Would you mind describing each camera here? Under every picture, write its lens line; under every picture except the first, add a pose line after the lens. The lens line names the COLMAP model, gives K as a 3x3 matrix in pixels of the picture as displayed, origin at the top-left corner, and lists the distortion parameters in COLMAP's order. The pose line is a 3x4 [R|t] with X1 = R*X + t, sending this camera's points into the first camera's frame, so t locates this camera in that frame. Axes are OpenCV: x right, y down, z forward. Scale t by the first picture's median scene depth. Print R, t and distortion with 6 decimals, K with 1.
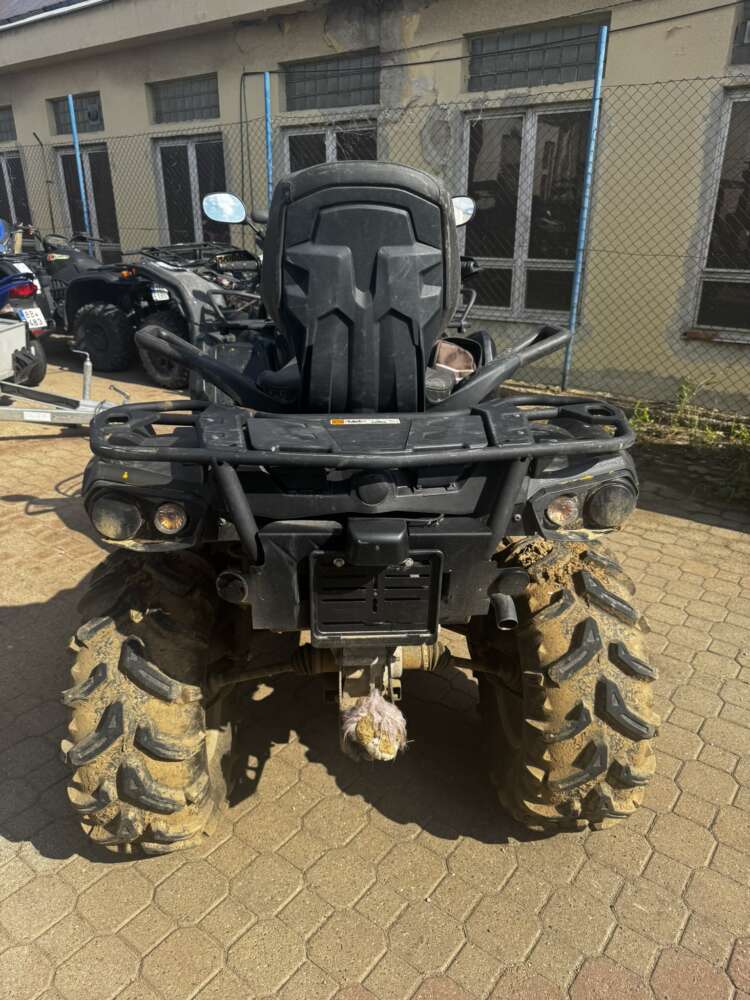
lens RADIAL K [[708.9, 0, 376.1], [0, 708.9, 506.0], [0, 0, 1]] dist [0.024472, -0.038342]
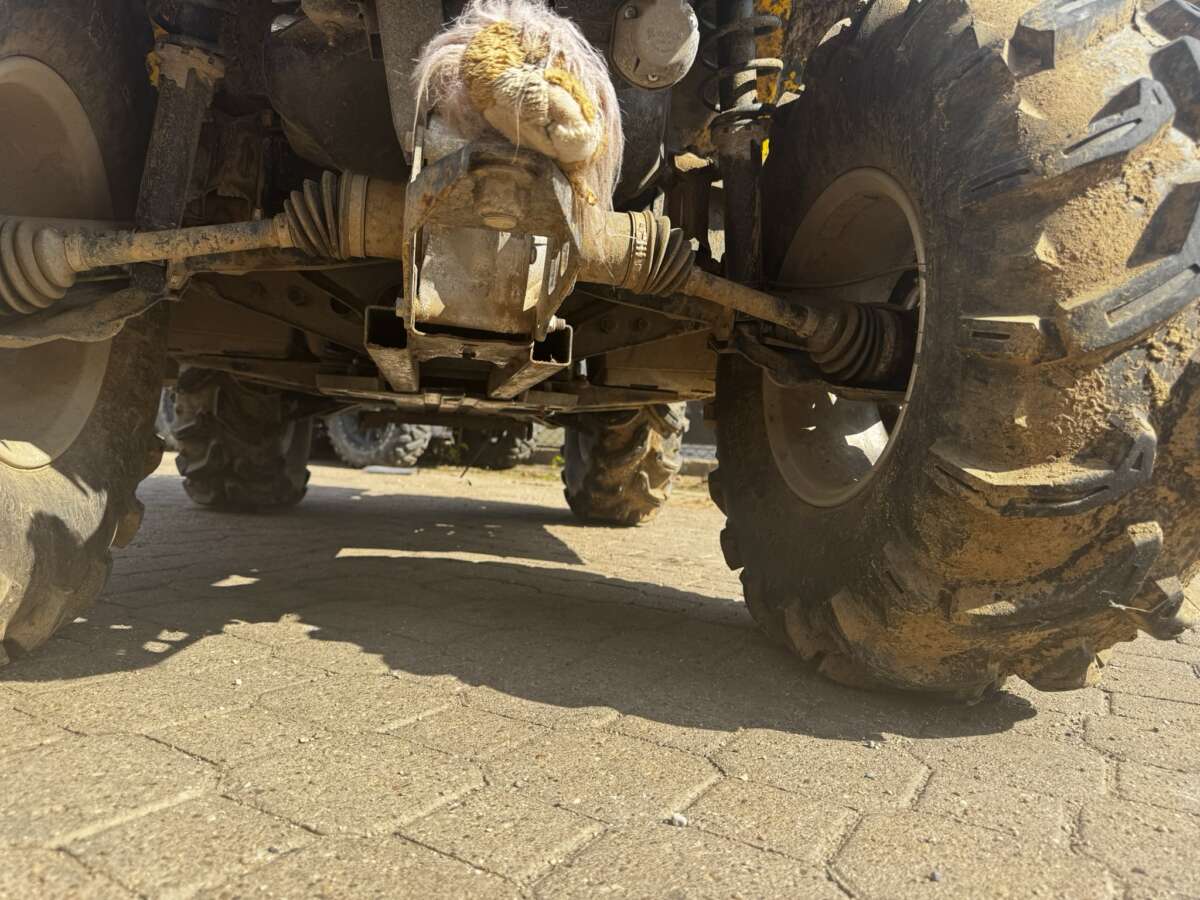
lens RADIAL K [[850.6, 0, 600.0], [0, 850.6, 450.0], [0, 0, 1]] dist [0.024472, -0.038342]
pose [[0.992122, 0.044941, 0.116936, -0.001042], [-0.002138, 0.939377, -0.342880, 0.555548], [-0.125257, 0.339929, 0.932072, 0.678340]]
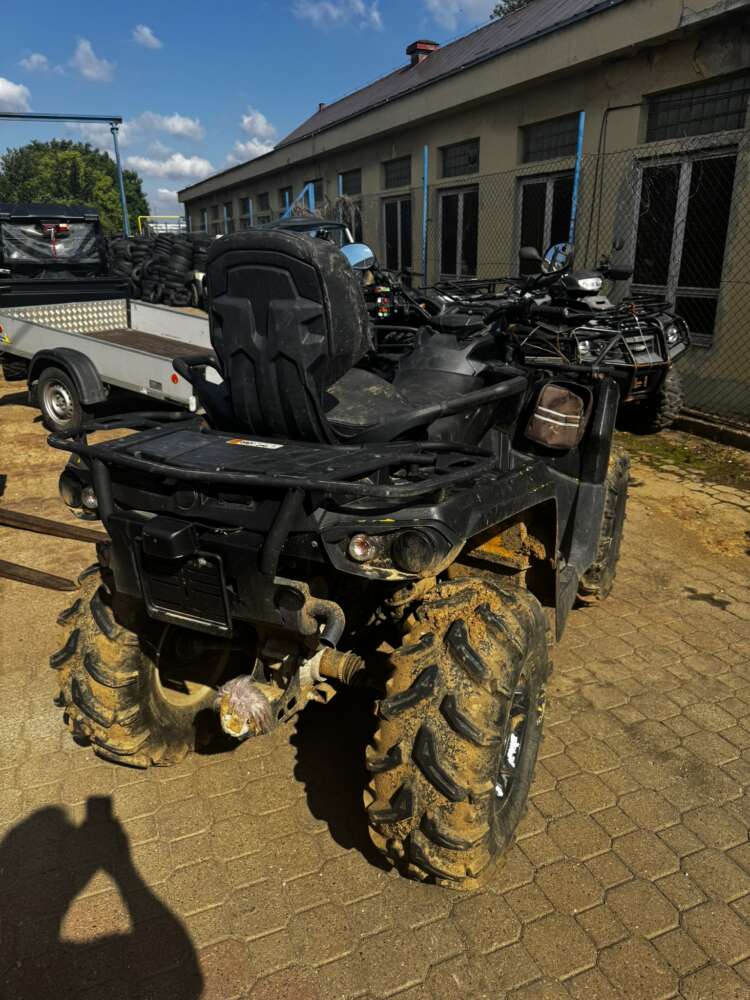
lens RADIAL K [[710.7, 0, 375.0], [0, 710.7, 500.0], [0, 0, 1]] dist [0.005776, -0.007088]
pose [[0.869651, 0.155292, -0.468606, 0.646874], [-0.175679, 0.984448, 0.000209, -0.056101], [0.461351, 0.082142, 0.883407, 0.050126]]
